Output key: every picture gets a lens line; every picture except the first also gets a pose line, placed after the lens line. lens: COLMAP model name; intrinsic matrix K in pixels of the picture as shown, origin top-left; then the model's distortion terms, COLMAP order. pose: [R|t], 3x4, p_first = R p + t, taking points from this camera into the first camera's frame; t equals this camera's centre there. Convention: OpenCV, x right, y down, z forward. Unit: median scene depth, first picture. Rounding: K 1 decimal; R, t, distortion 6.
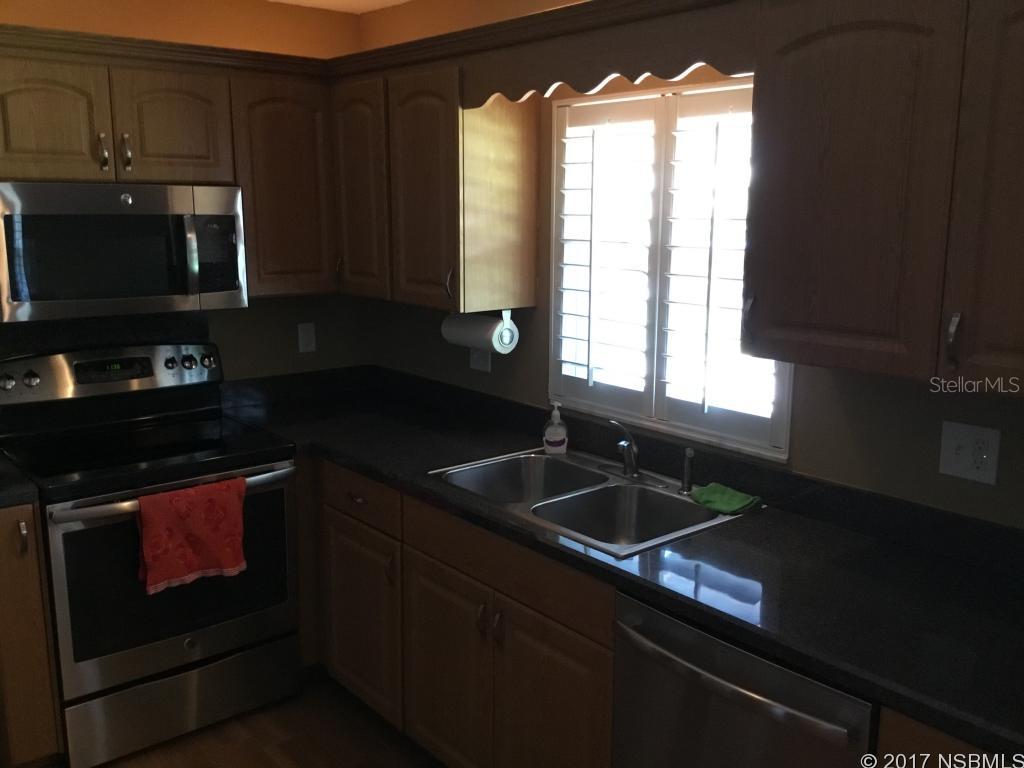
lens RADIAL K [[928.6, 0, 514.4], [0, 928.6, 383.7], [0, 0, 1]] dist [0.021758, 0.000000]
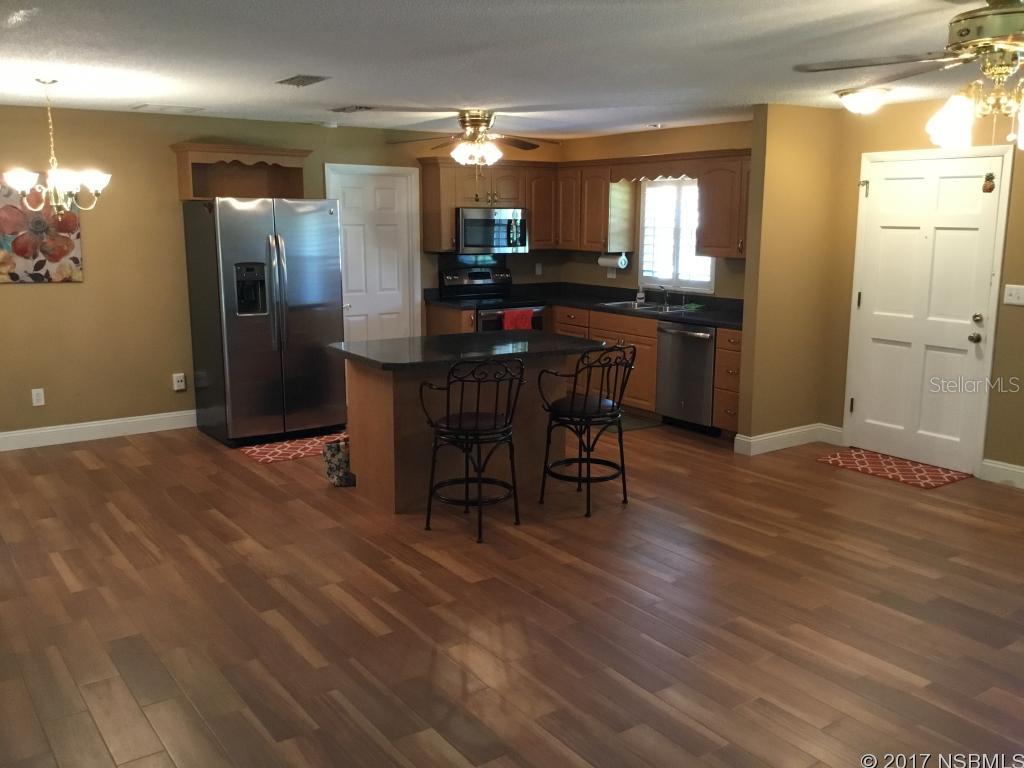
lens RADIAL K [[928.6, 0, 509.5], [0, 928.6, 386.3], [0, 0, 1]] dist [0.021758, 0.000000]
pose [[0.996826, 0.010294, -0.078948, -0.127996], [-0.010989, 0.999905, -0.008369, 0.358968], [0.078854, 0.009210, 0.996844, -1.851164]]
